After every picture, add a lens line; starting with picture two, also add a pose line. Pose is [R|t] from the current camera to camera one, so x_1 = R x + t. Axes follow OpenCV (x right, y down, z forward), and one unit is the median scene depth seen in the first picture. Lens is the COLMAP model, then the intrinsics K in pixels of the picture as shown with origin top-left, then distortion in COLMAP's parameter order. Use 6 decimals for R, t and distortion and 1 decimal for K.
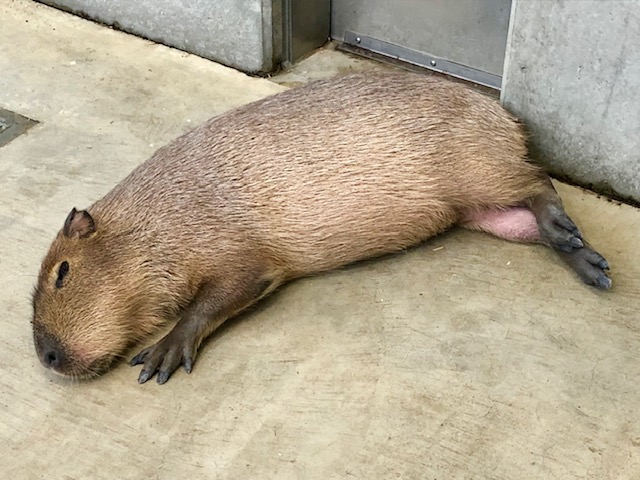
lens RADIAL K [[1148.1, 0, 318.1], [0, 1148.1, 239.8], [0, 0, 1]] dist [0.117993, -0.113294]
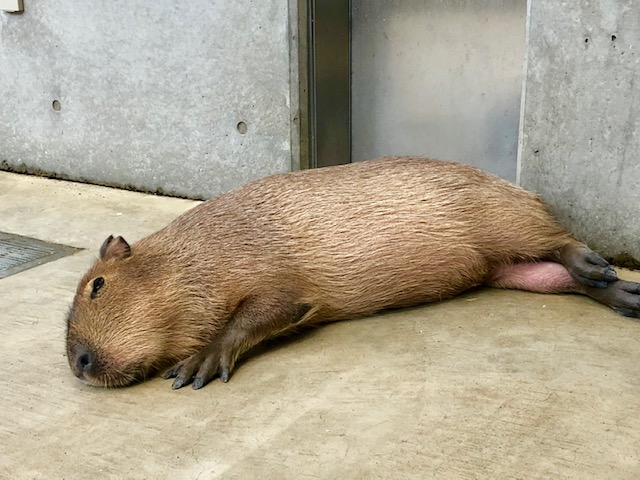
lens RADIAL K [[959.5, 0, 322.6], [0, 959.5, 240.4], [0, 0, 1]] dist [0.092769, -0.120136]
pose [[0.999765, -0.021444, 0.003019, -0.030882], [0.021275, 0.946652, -0.321555, 0.249485], [0.004038, 0.321544, 0.946886, 0.199885]]
